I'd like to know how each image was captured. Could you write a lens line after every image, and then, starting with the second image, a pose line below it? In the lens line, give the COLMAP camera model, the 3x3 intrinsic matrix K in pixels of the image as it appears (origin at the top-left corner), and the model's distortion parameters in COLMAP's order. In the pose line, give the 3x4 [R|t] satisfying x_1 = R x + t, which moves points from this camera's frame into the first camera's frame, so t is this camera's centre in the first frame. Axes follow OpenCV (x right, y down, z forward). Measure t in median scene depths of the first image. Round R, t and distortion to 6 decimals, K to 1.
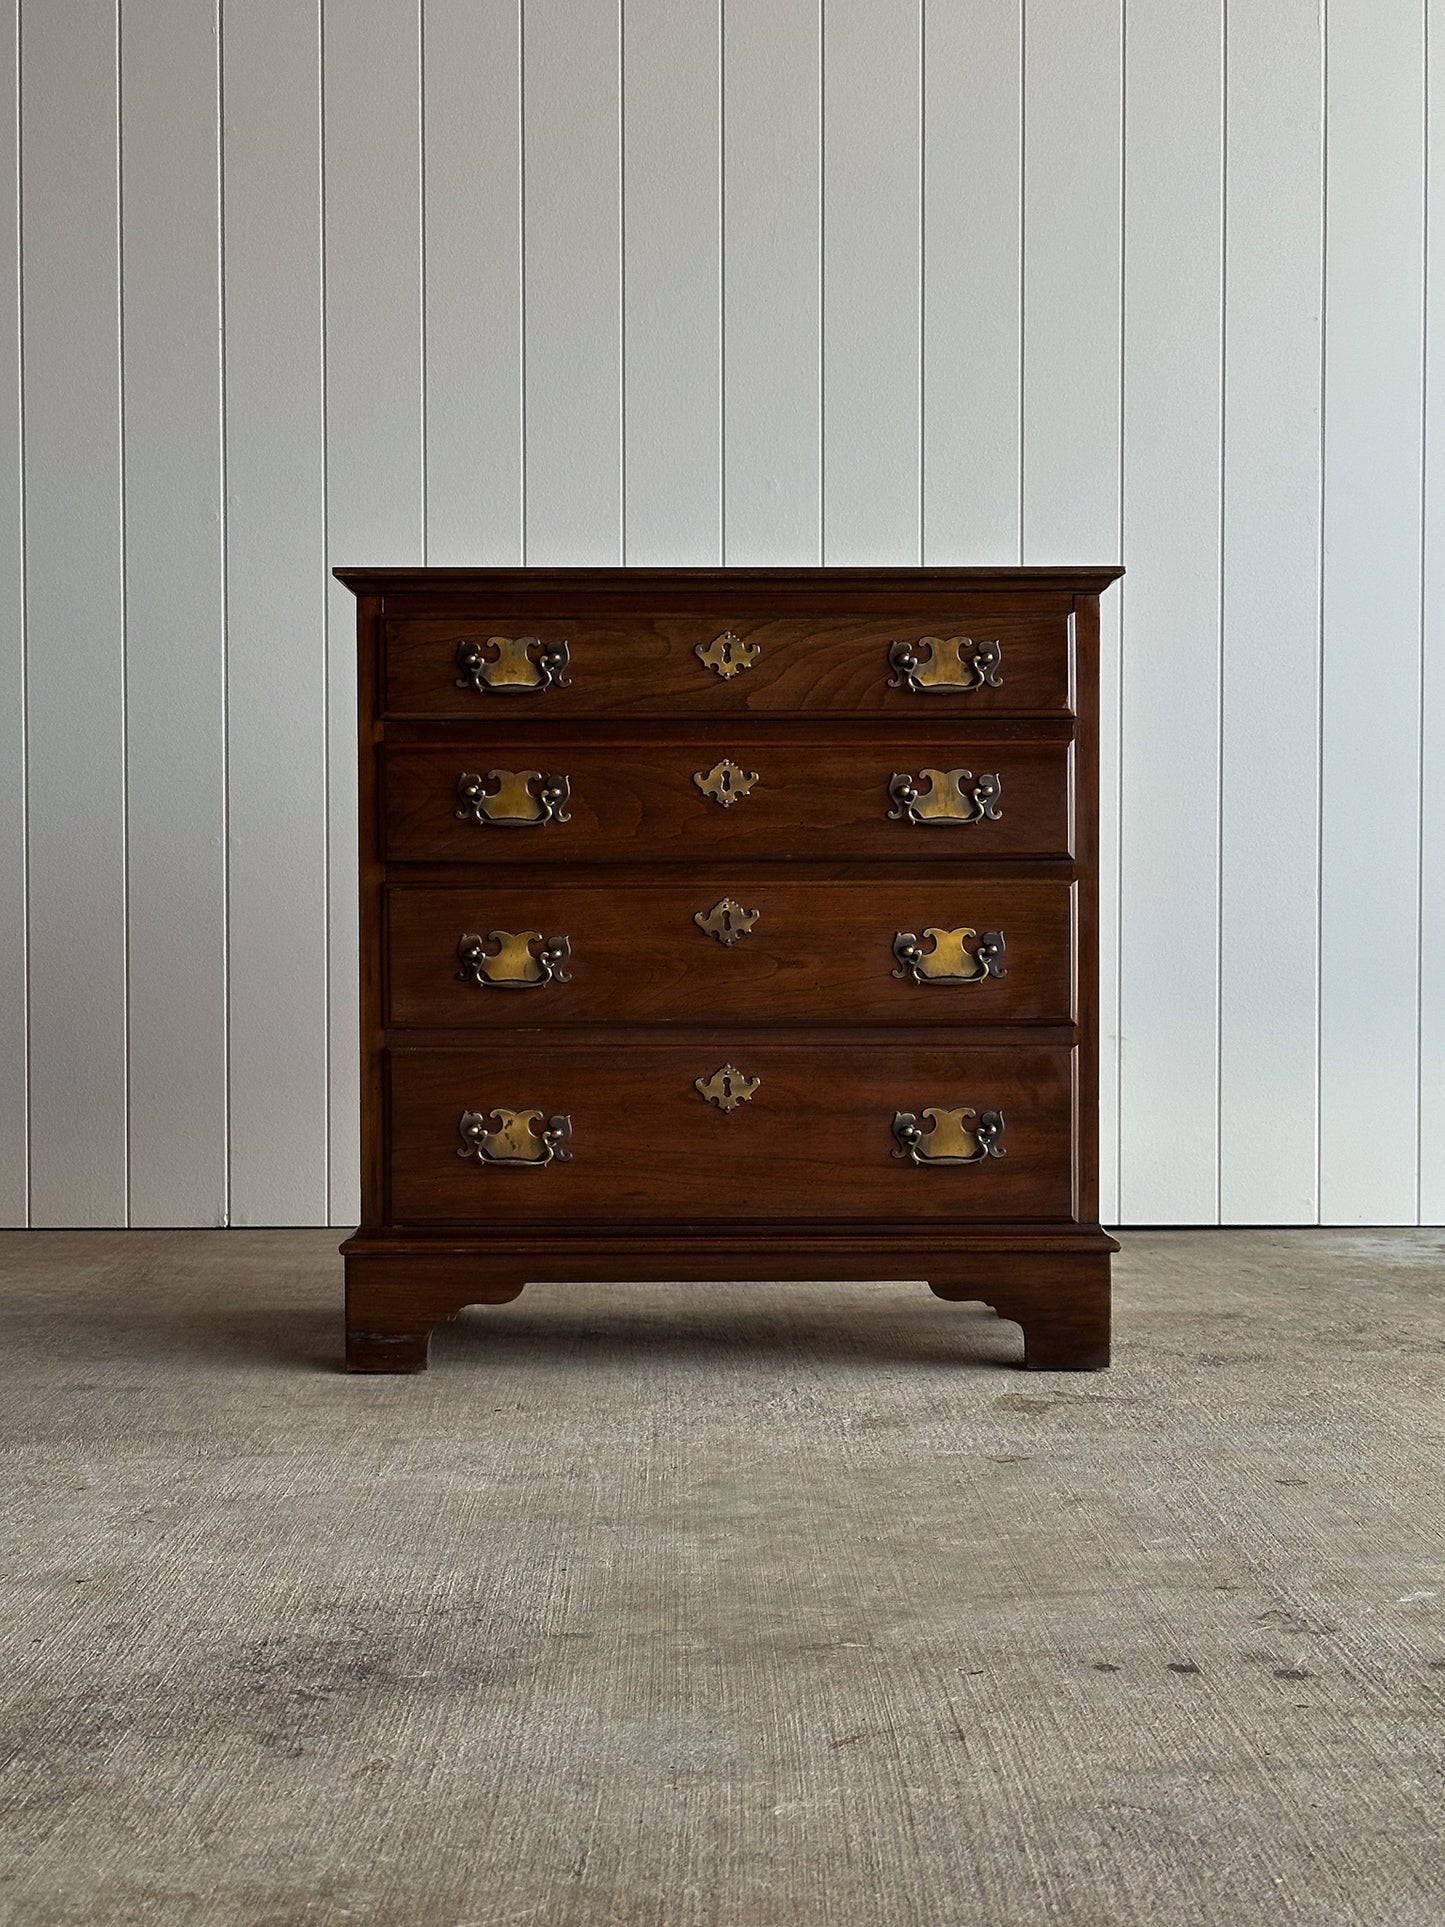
lens RADIAL K [[2686.1, 0, 731.3], [0, 2686.1, 930.5], [0, 0, 1]] dist [0.071407, -0.162867]
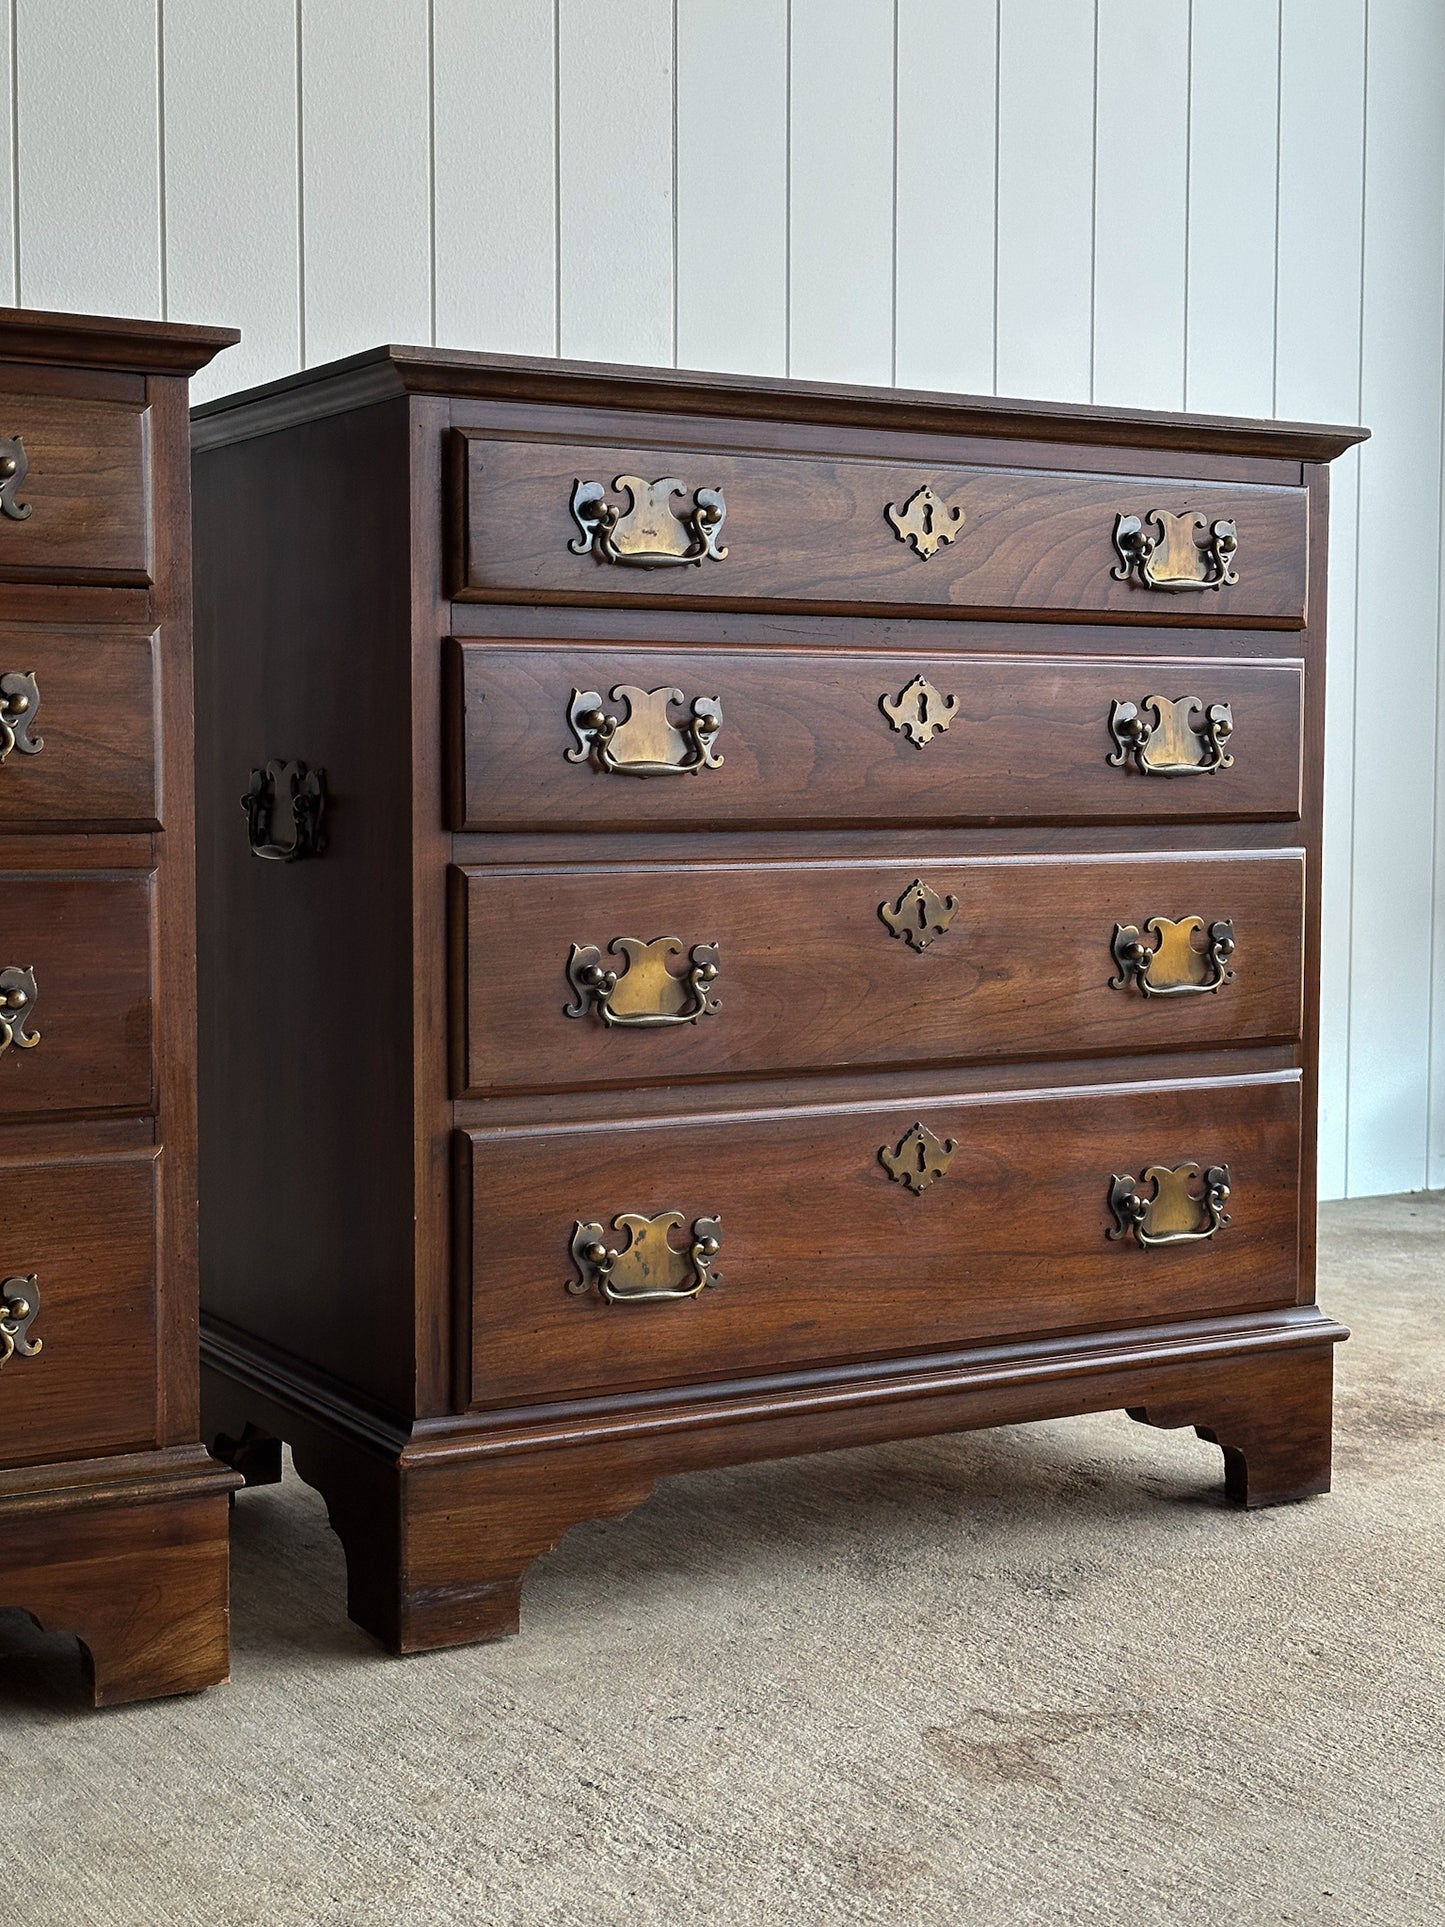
lens RADIAL K [[2708.2, 0, 717.9], [0, 2708.2, 932.9], [0, 0, 1]] dist [0.047429, -0.019825]
pose [[0.873373, -0.024988, 0.486411, -0.380761], [0.013536, 0.999543, 0.027043, -0.018094], [-0.486864, -0.017035, 0.873312, 0.424080]]
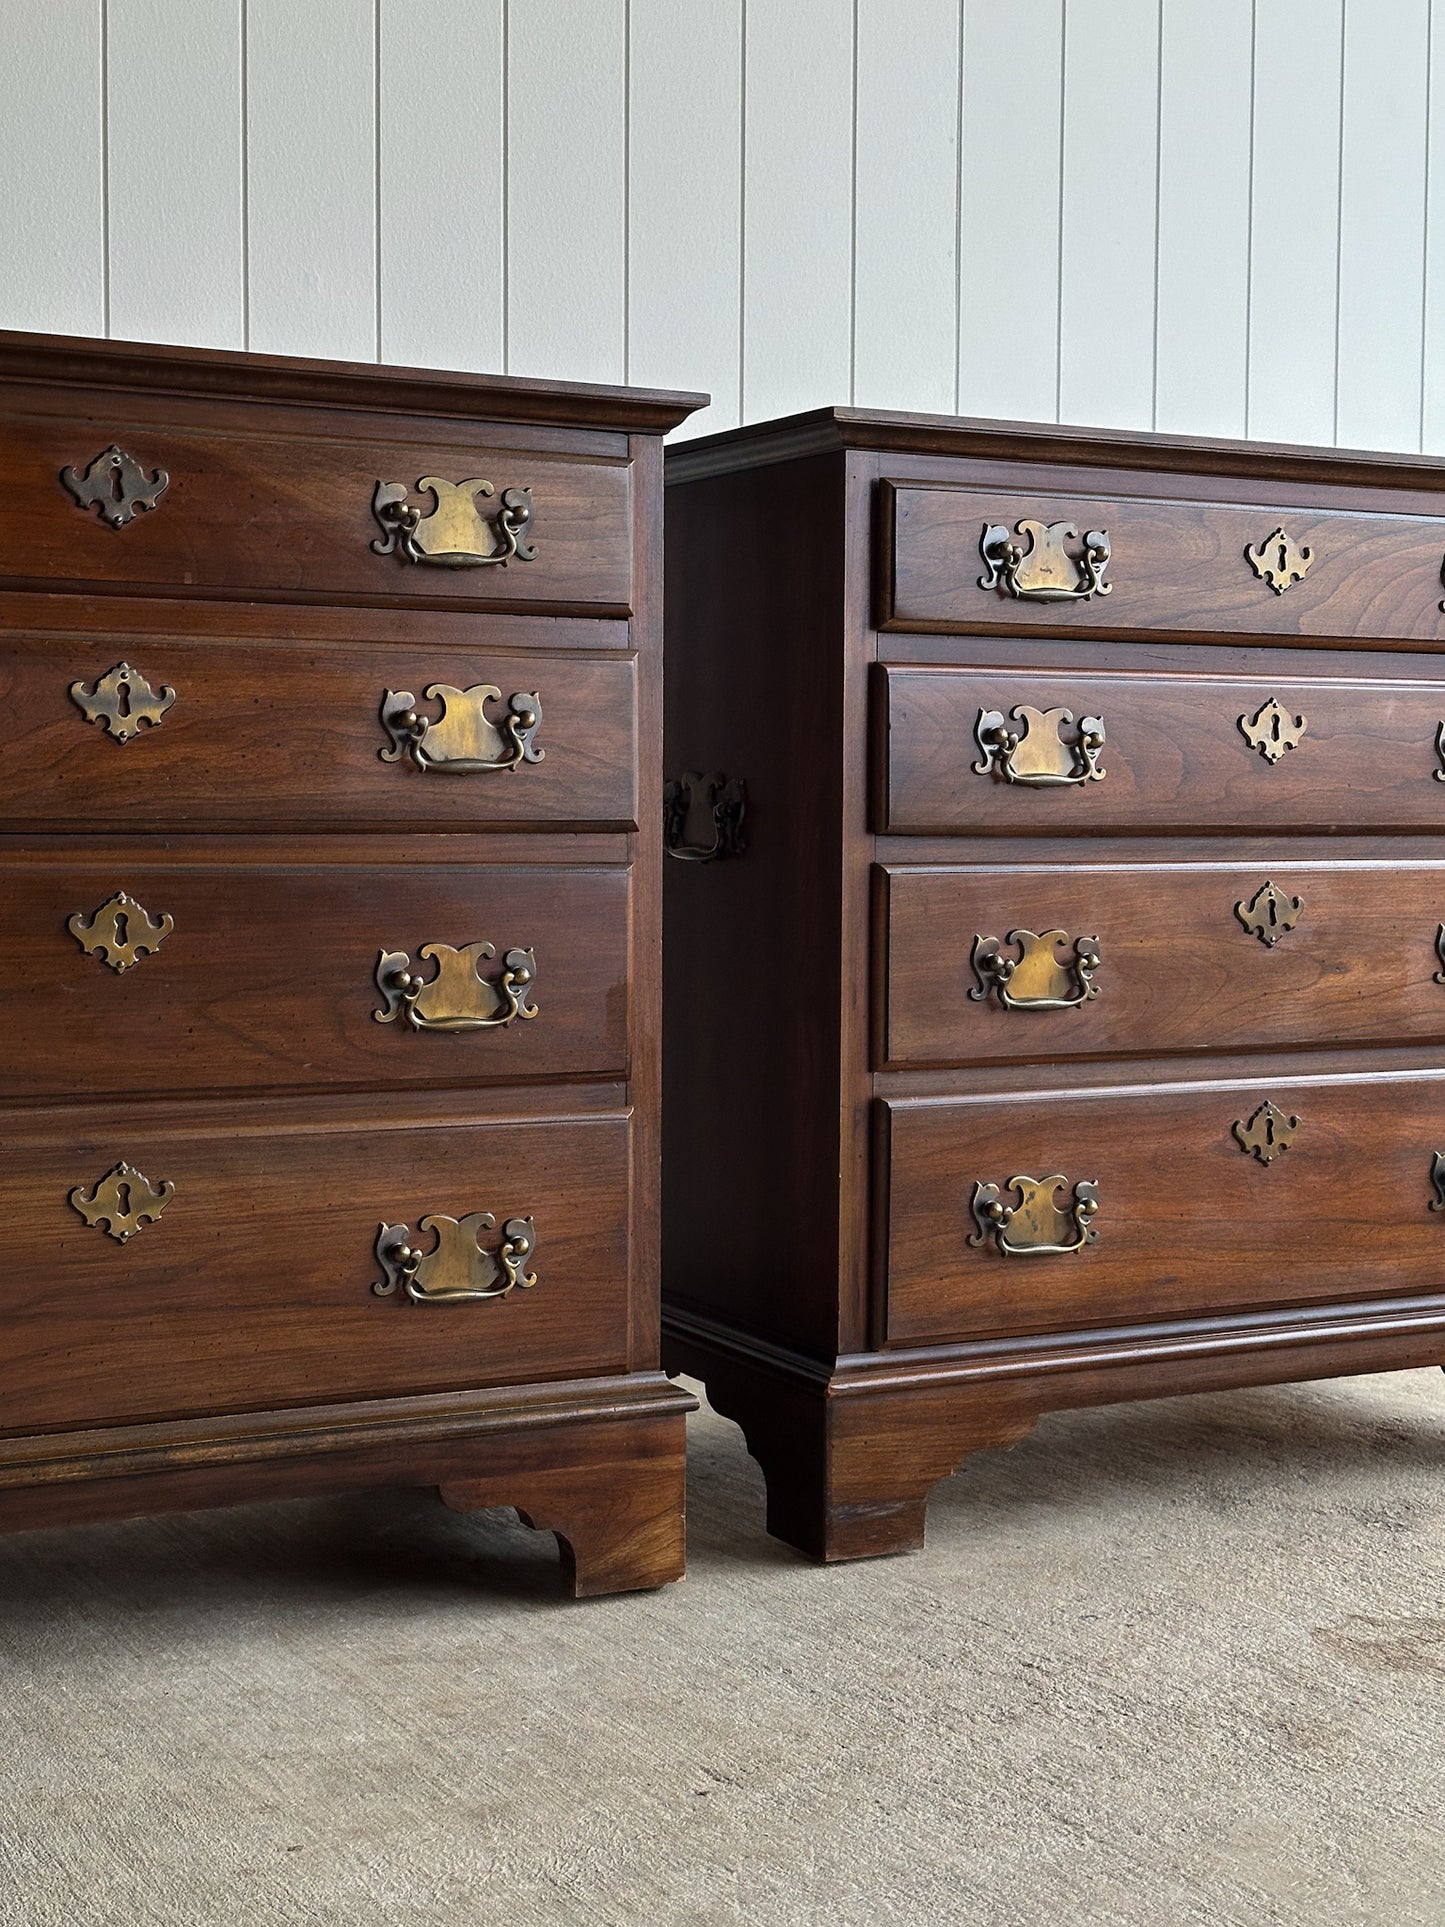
lens RADIAL K [[2686.1, 0, 731.3], [0, 2686.1, 930.5], [0, 0, 1]] dist [0.071407, -0.162867]
pose [[0.890293, -0.013523, 0.455188, -0.482723], [0.007092, 0.999849, 0.015834, -0.011686], [-0.455334, -0.010868, 0.890255, 0.392422]]
